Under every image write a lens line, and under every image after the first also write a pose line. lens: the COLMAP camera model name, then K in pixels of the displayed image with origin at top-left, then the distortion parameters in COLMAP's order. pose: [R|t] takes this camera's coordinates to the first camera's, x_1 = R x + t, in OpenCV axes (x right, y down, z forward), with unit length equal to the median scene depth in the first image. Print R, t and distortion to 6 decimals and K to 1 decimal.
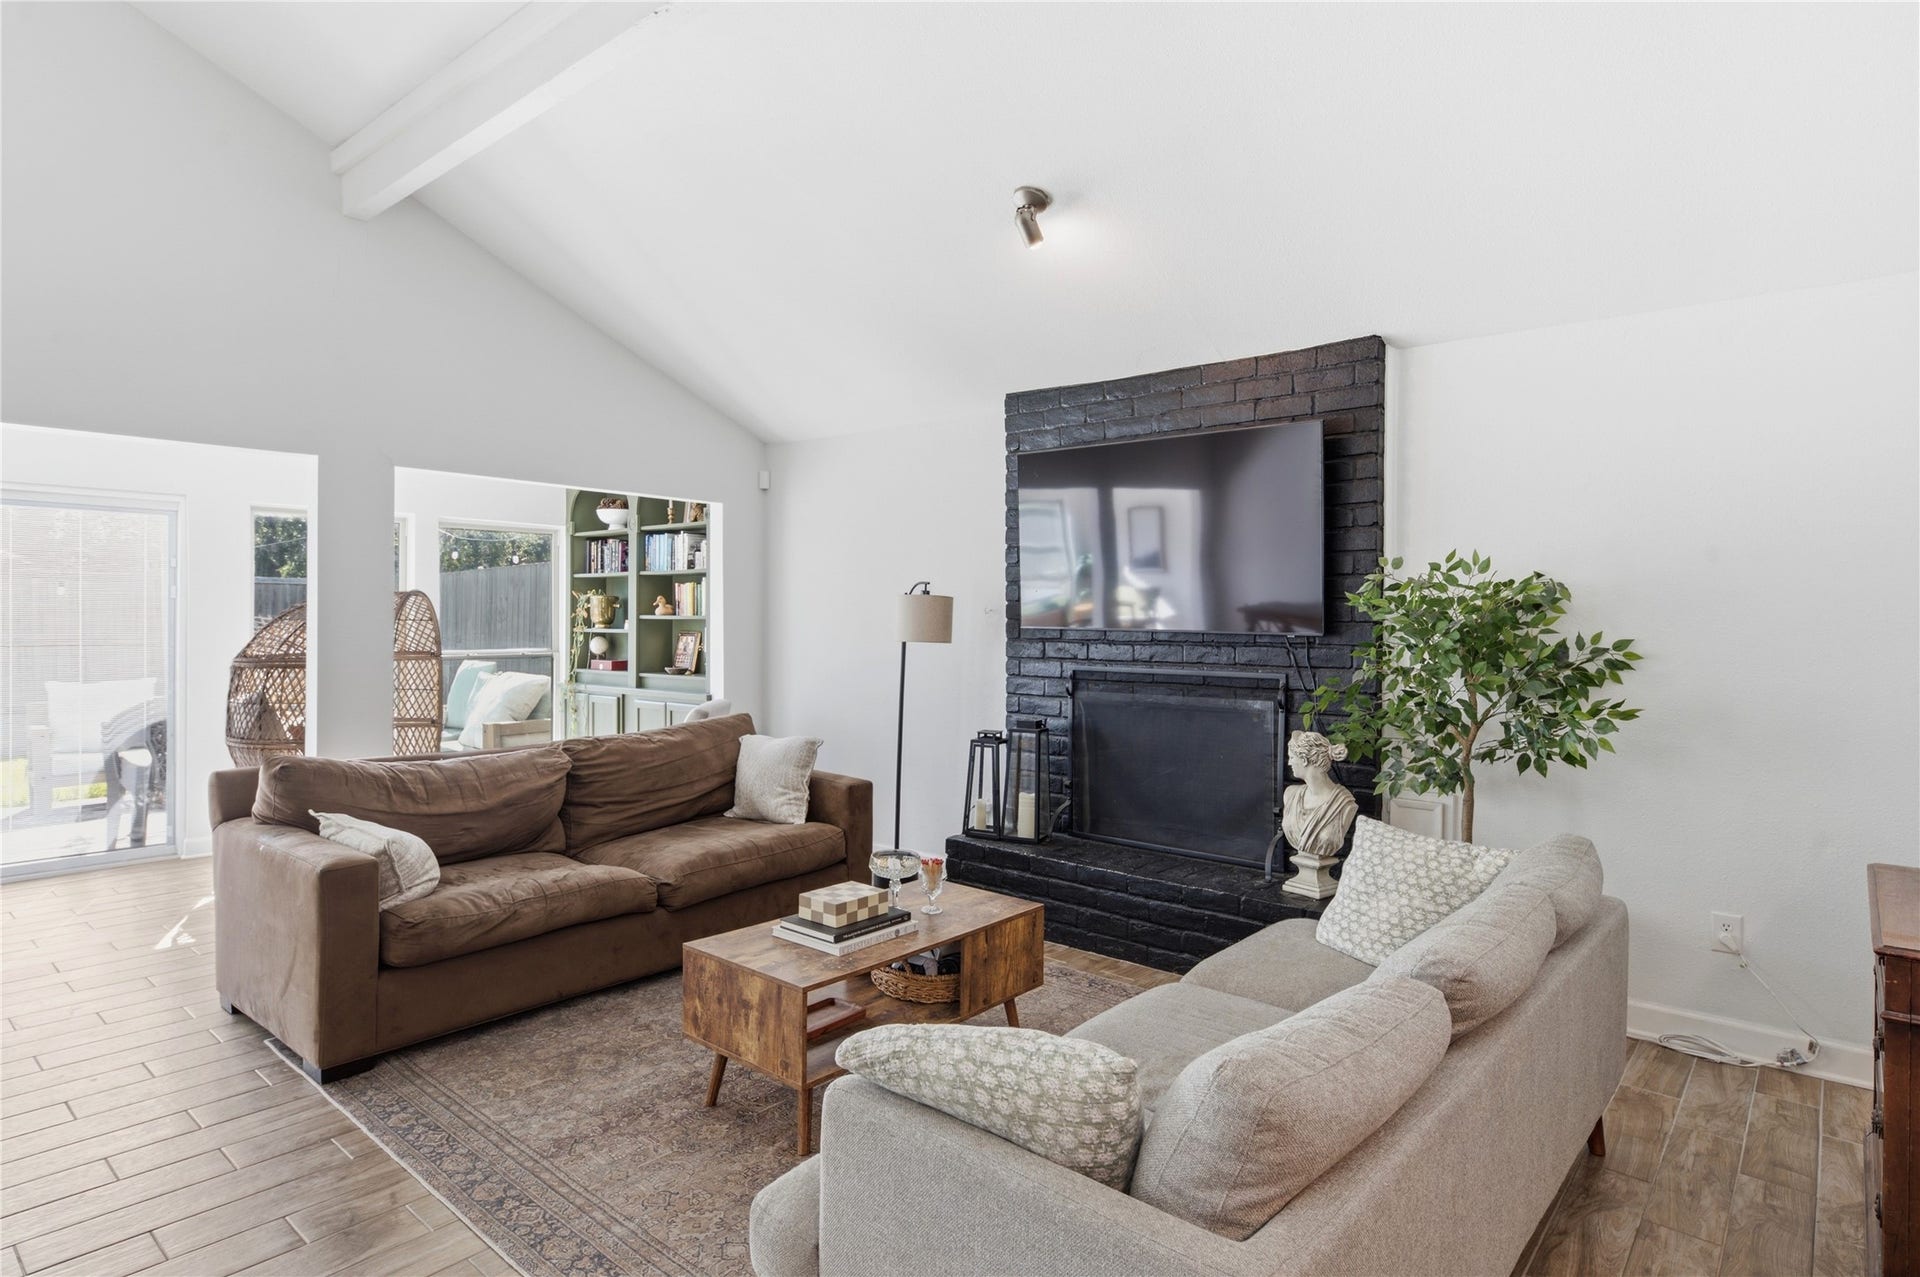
lens RADIAL K [[1043.5, 0, 960.2], [0, 1043.5, 627.9], [0, 0, 1]] dist [0.004324, 0.000315]
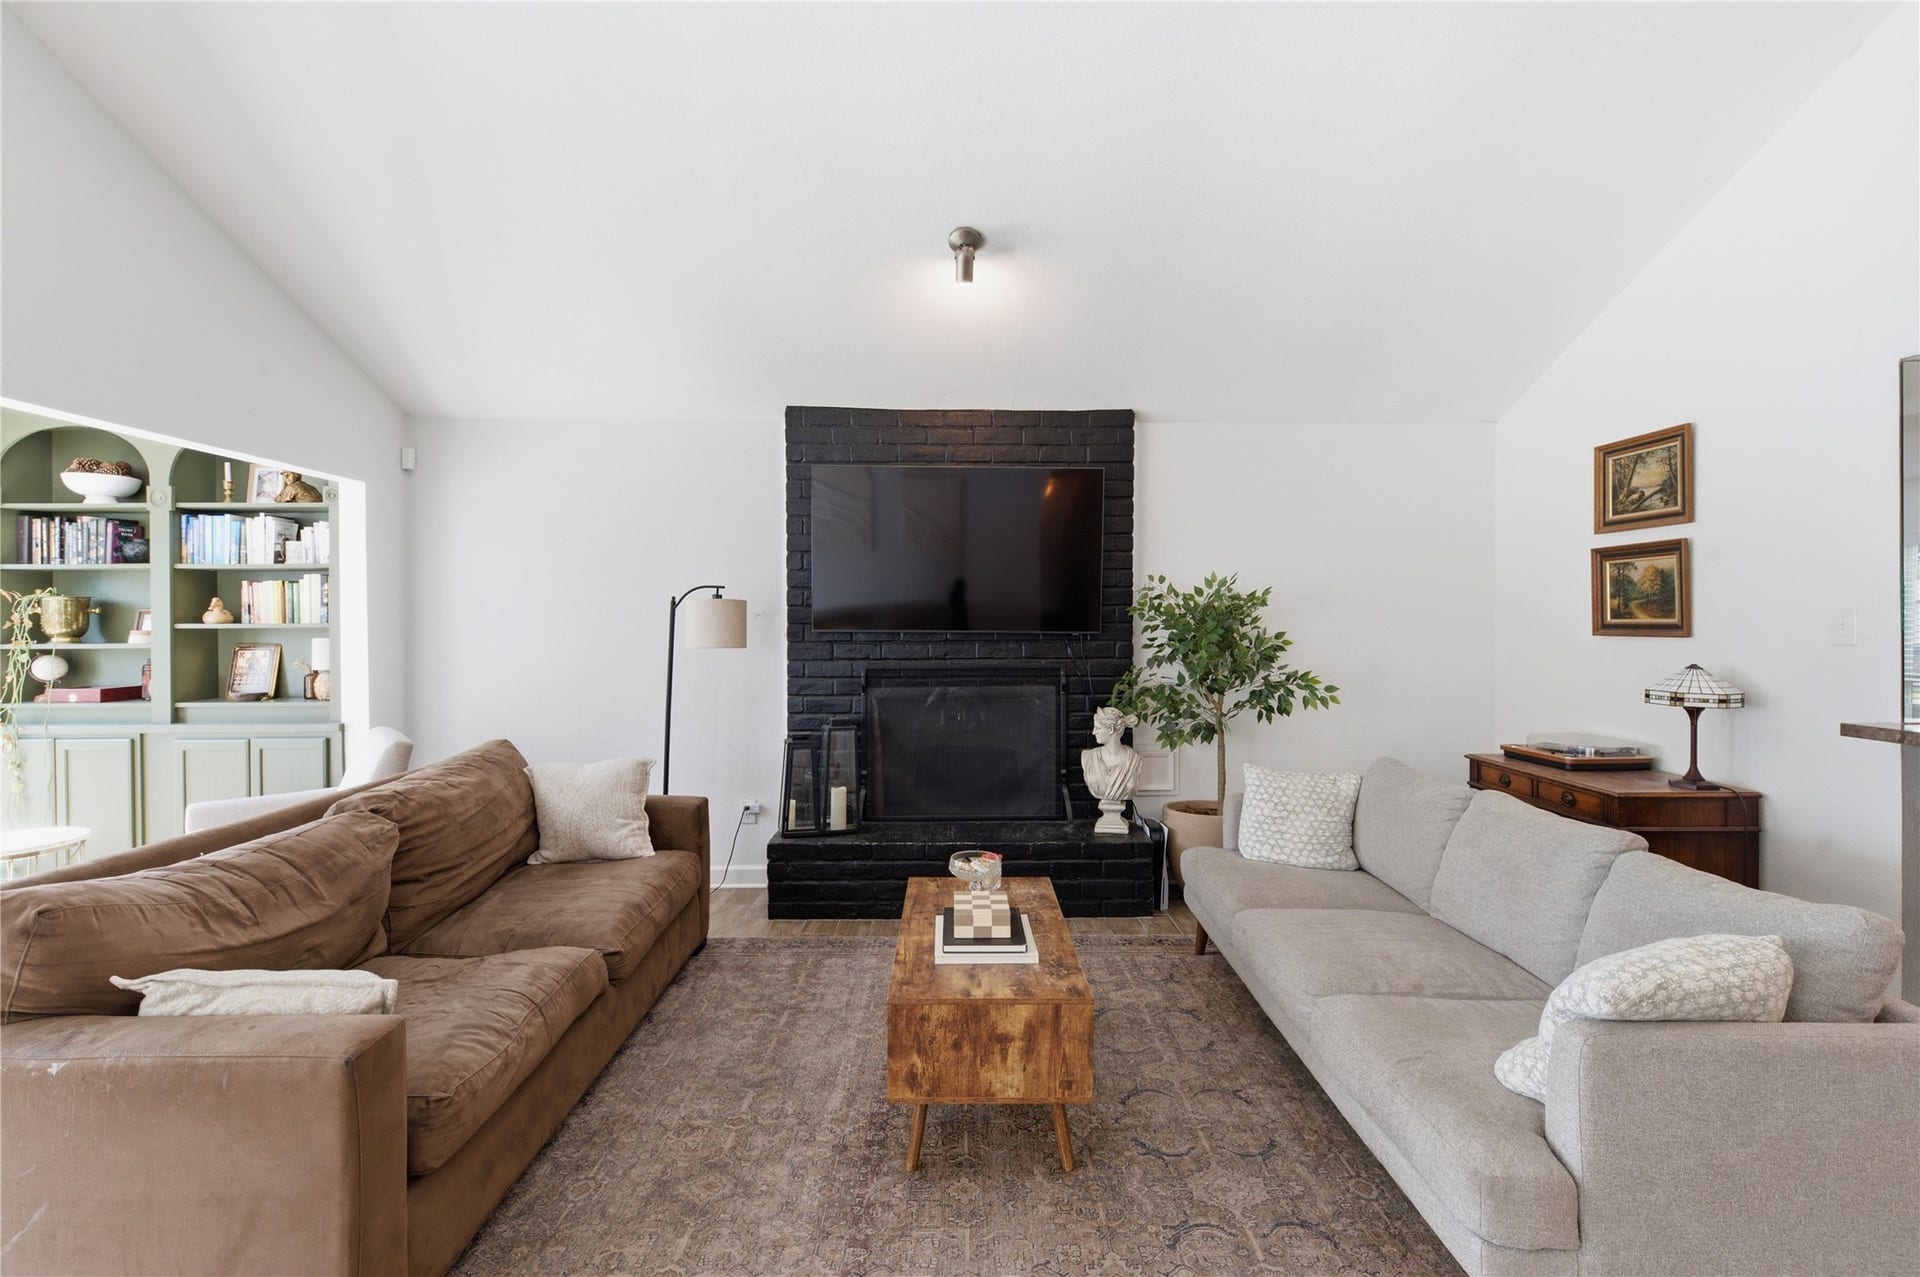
lens RADIAL K [[875.3, 0, 959.4], [0, 875.3, 630.9], [0, 0, 1]] dist [0.002515, -0.001618]
pose [[0.749385, -0.017726, 0.661897, -0.428638], [0.014651, 0.999841, 0.010189, -0.007672], [-0.661972, 0.002062, 0.749526, 0.250318]]
